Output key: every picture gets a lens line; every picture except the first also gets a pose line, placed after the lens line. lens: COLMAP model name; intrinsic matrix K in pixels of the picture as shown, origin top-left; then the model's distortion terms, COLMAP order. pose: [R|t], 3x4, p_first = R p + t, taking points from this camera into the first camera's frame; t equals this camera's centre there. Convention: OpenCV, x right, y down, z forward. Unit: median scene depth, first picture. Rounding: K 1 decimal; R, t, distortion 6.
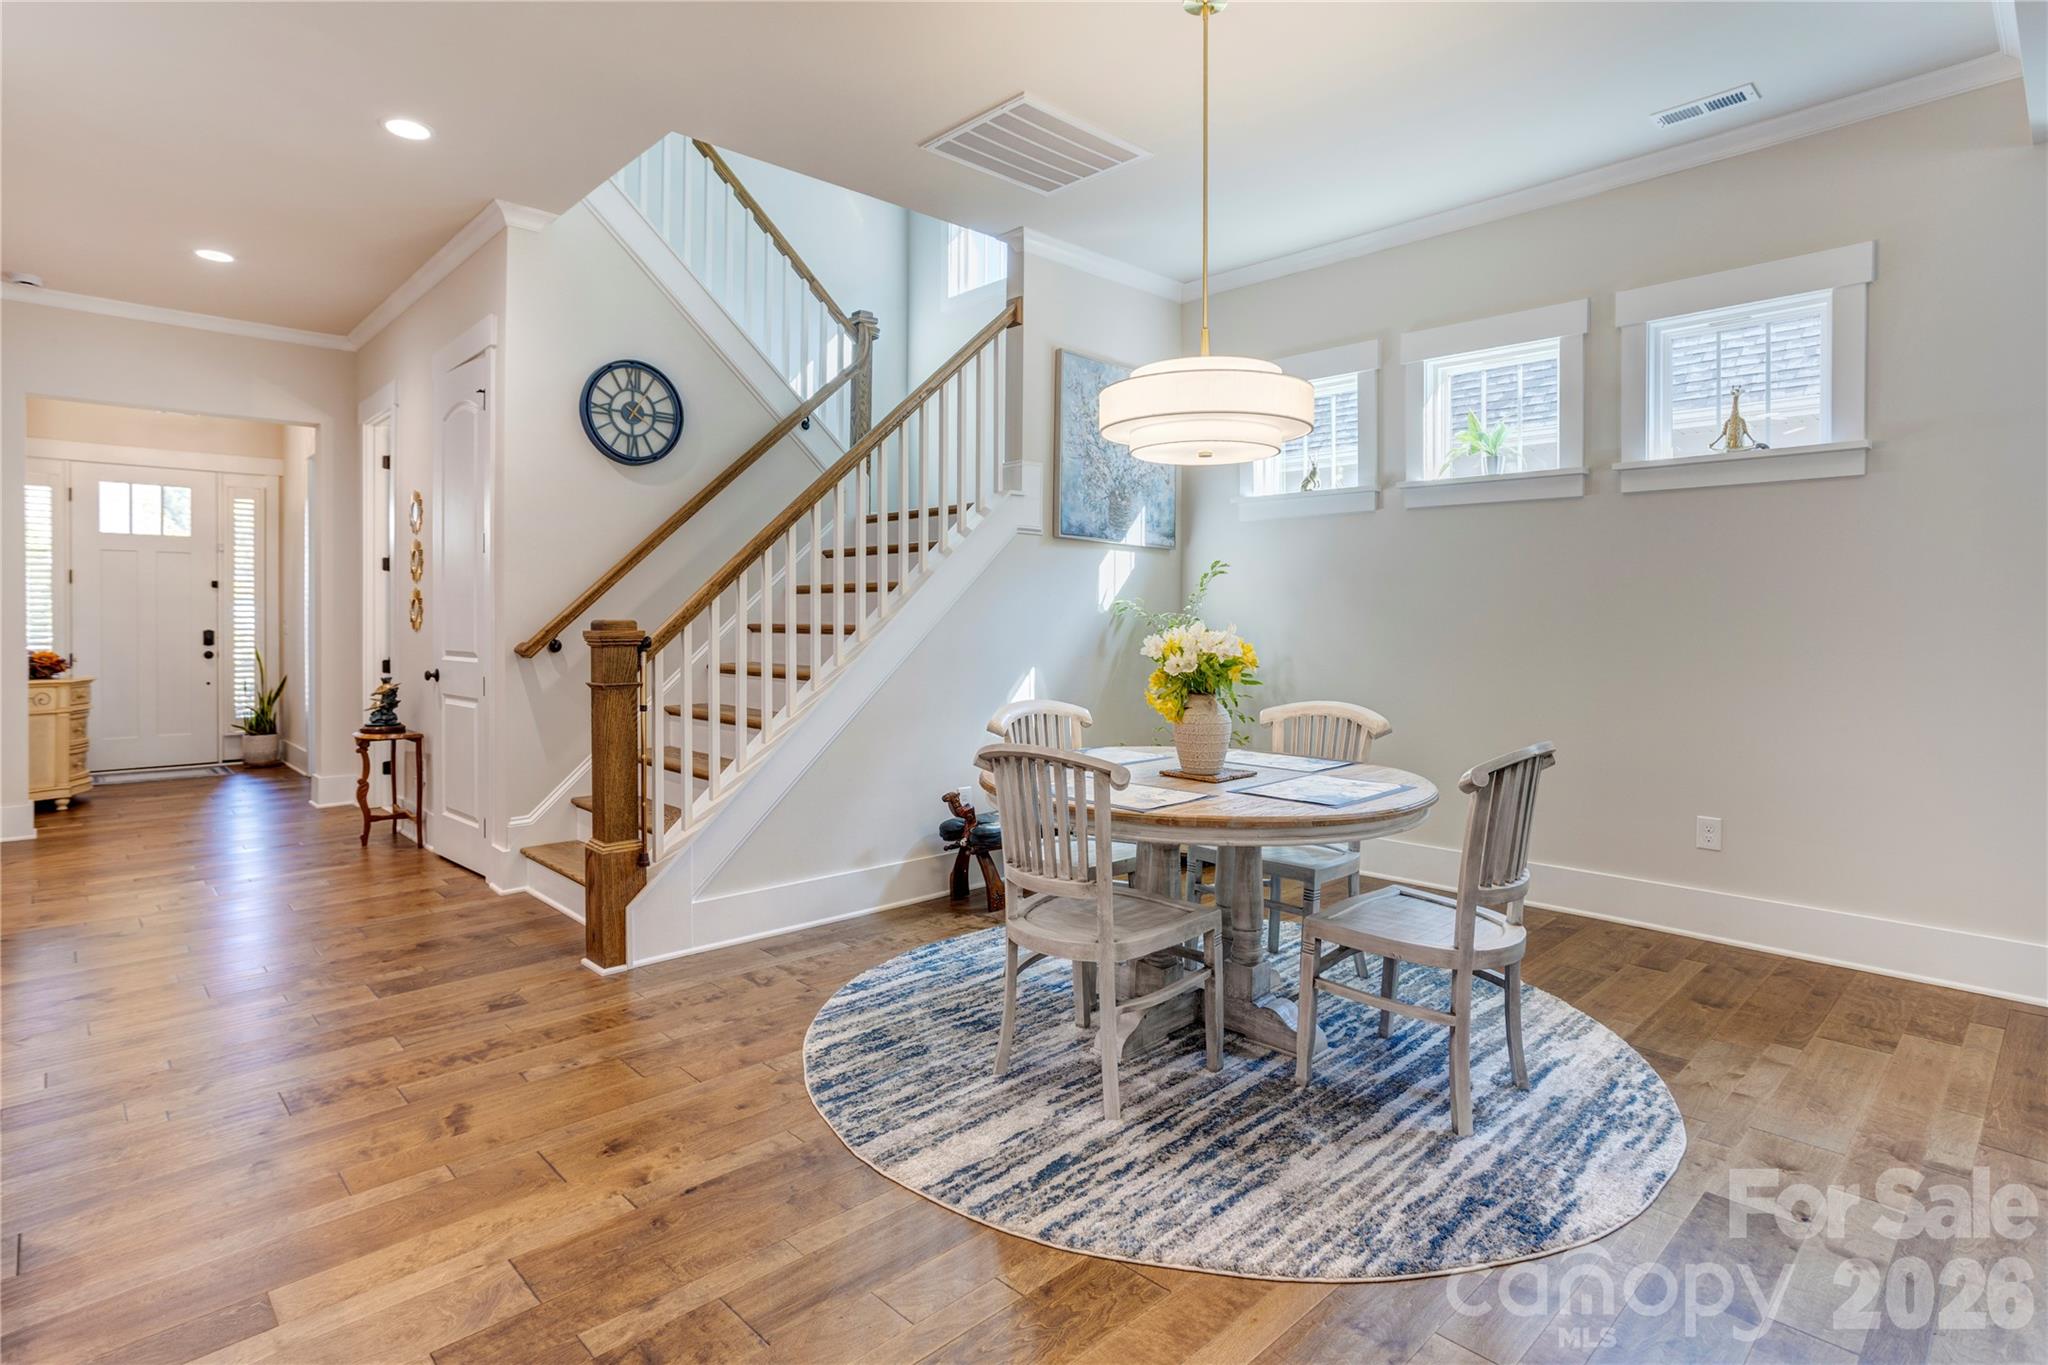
lens RADIAL K [[1072.1, 0, 1002.3], [0, 1072.1, 628.8], [0, 0, 1]] dist [-0.059842, 0.047351]
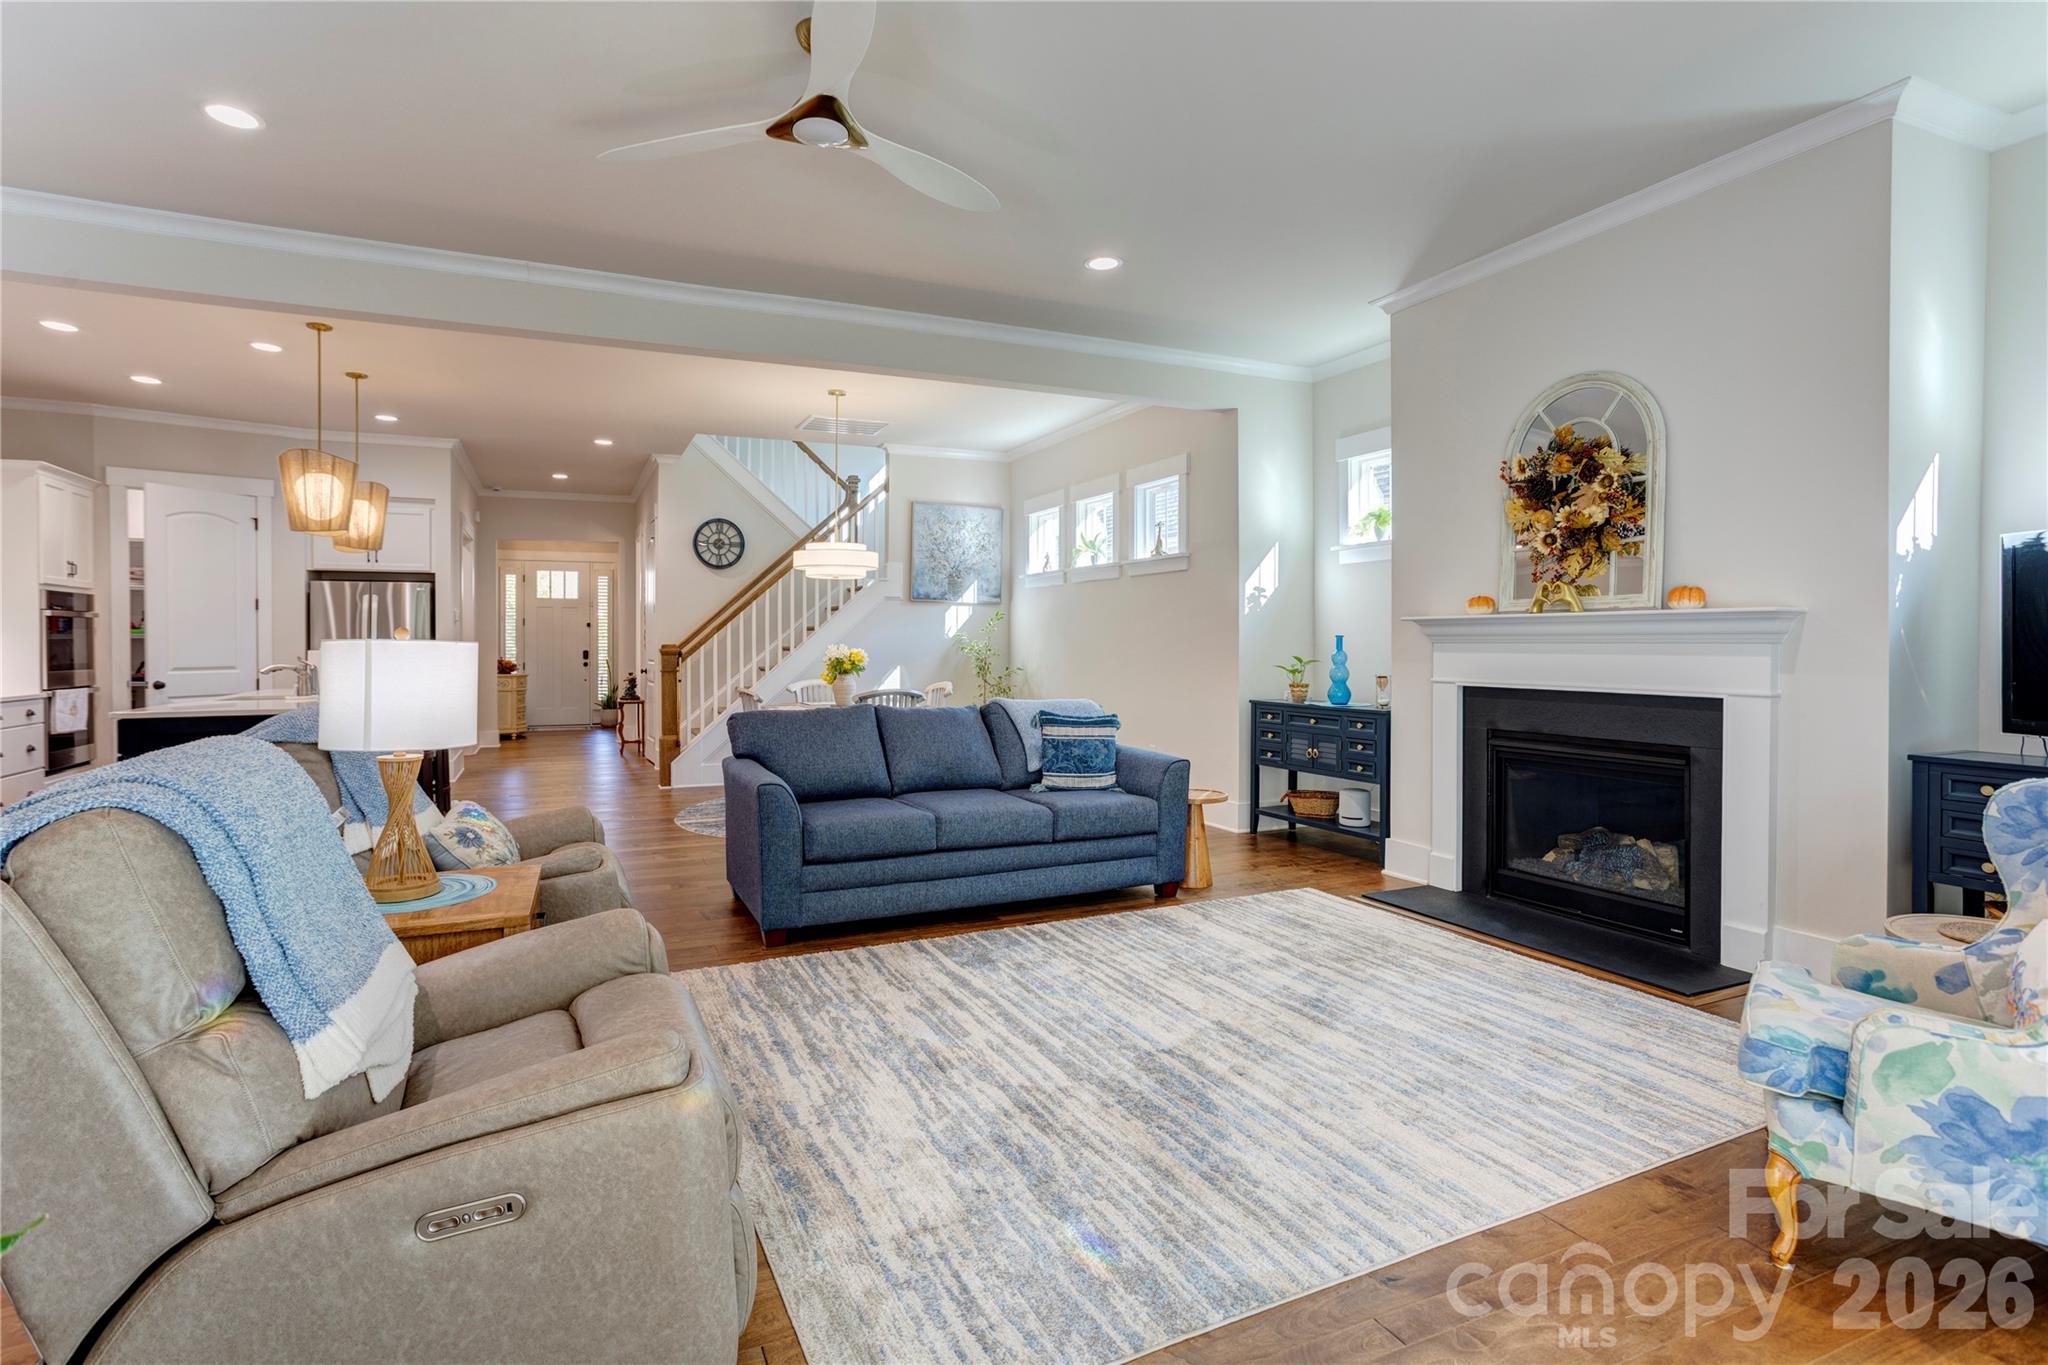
lens RADIAL K [[981.0, 0, 941.9], [0, 981.0, 651.9], [0, 0, 1]] dist [-0.002343, -0.000015]
pose [[0.934451, 0.000852, -0.356089, 0.736362], [-0.001222, 0.999999, -0.000814, 0.007635], [0.356088, 0.001195, 0.934452, -0.627421]]
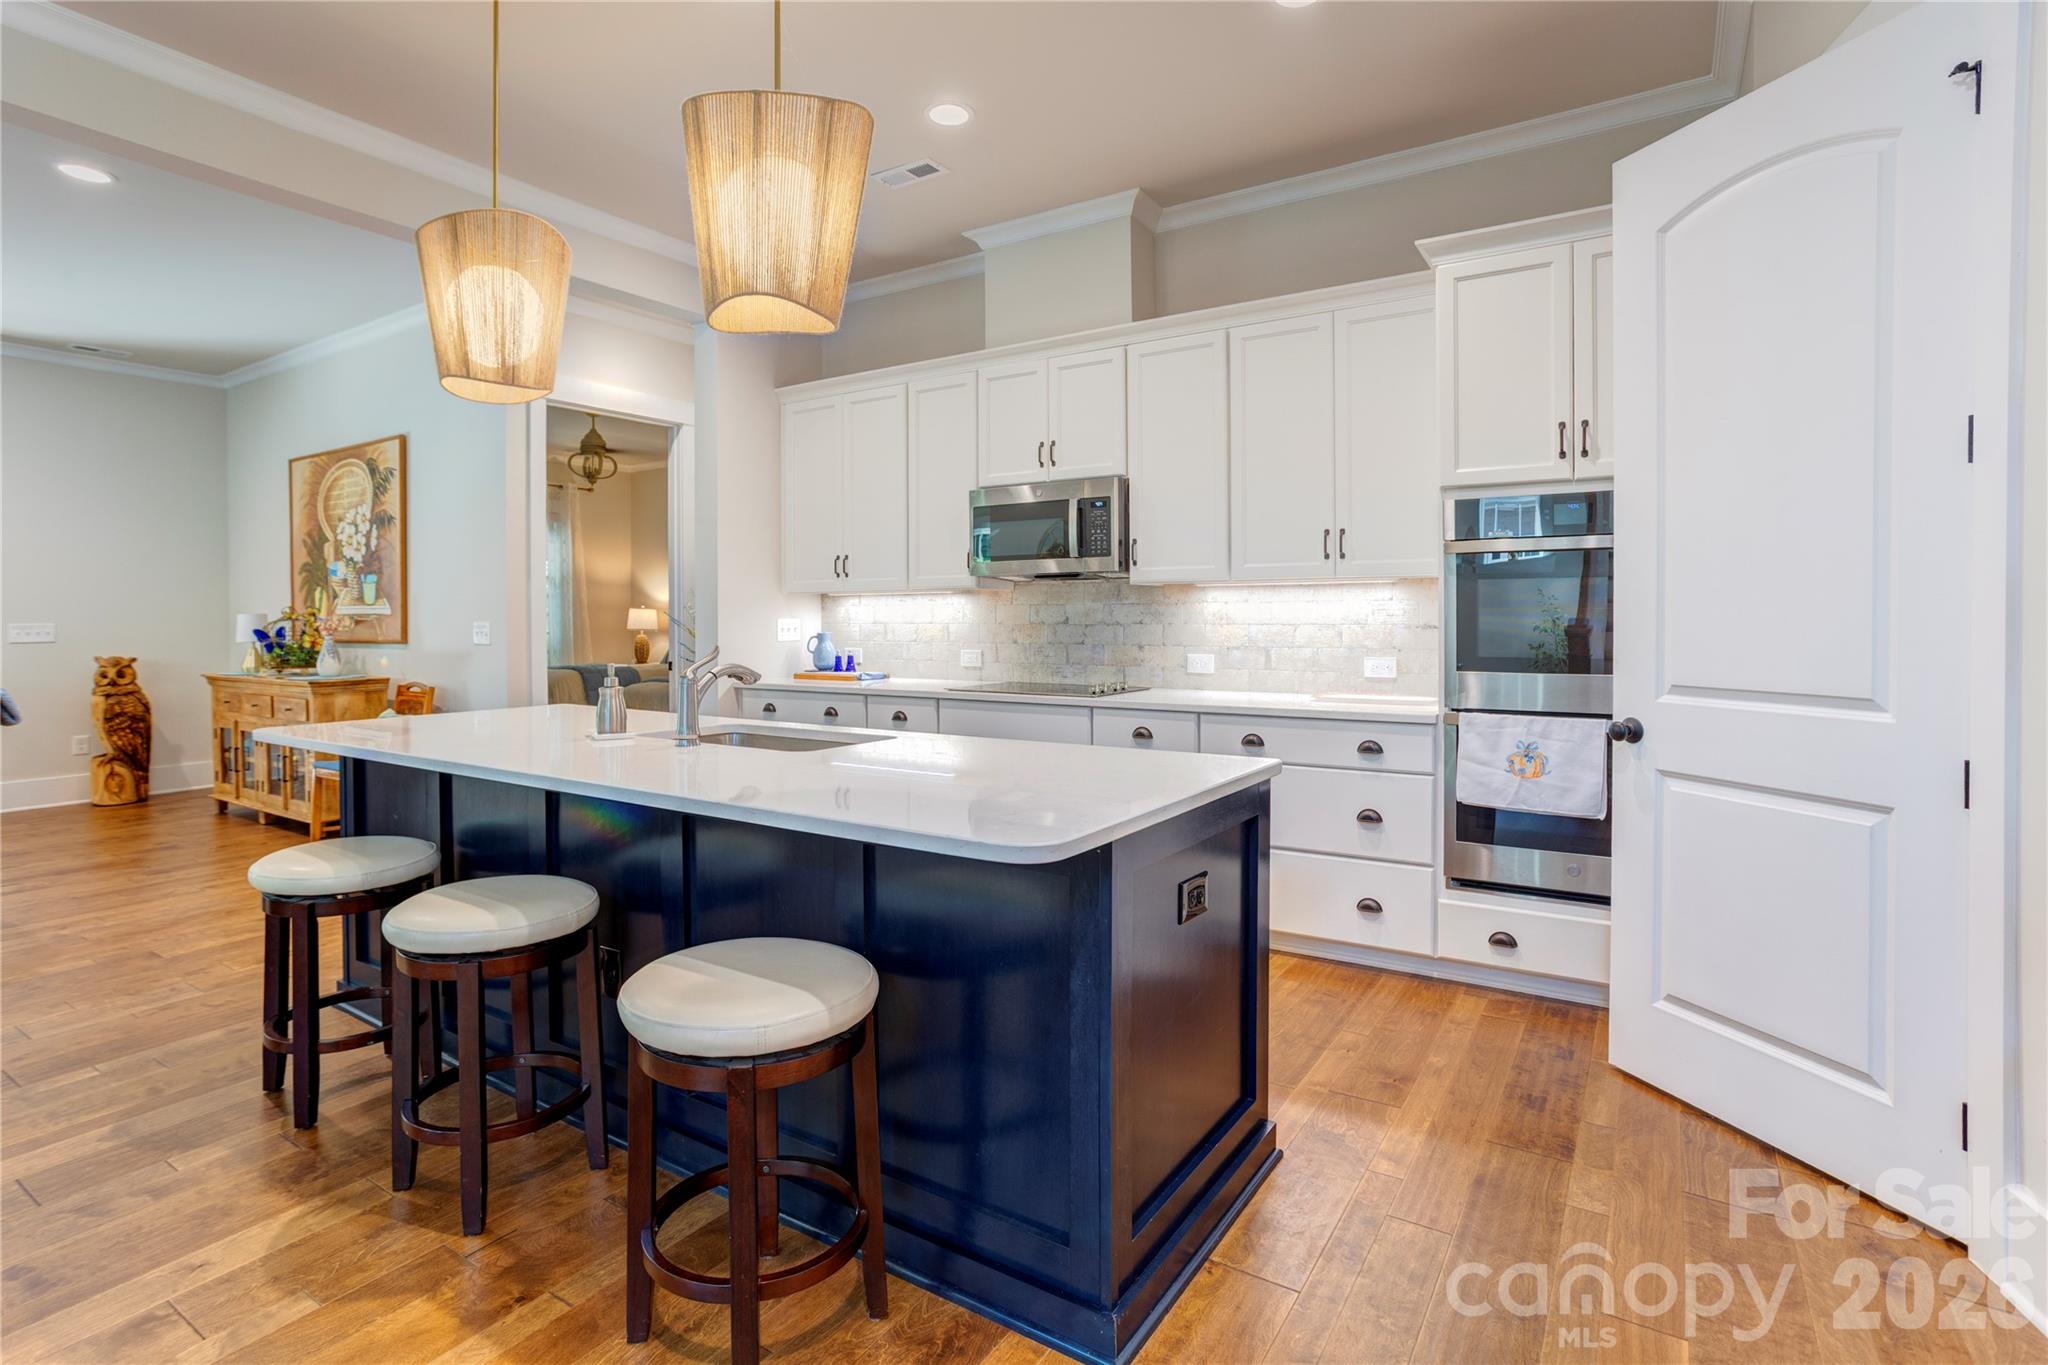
lens RADIAL K [[1020.4, 0, 1024.3], [0, 1020.4, 611.3], [0, 0, 1]] dist [0.000365, 0.000024]
pose [[-0.963688, 0.001604, -0.267027, -0.421467], [0.000664, 0.999993, 0.003611, -0.006480], [0.267031, 0.003302, -0.963682, 0.739998]]
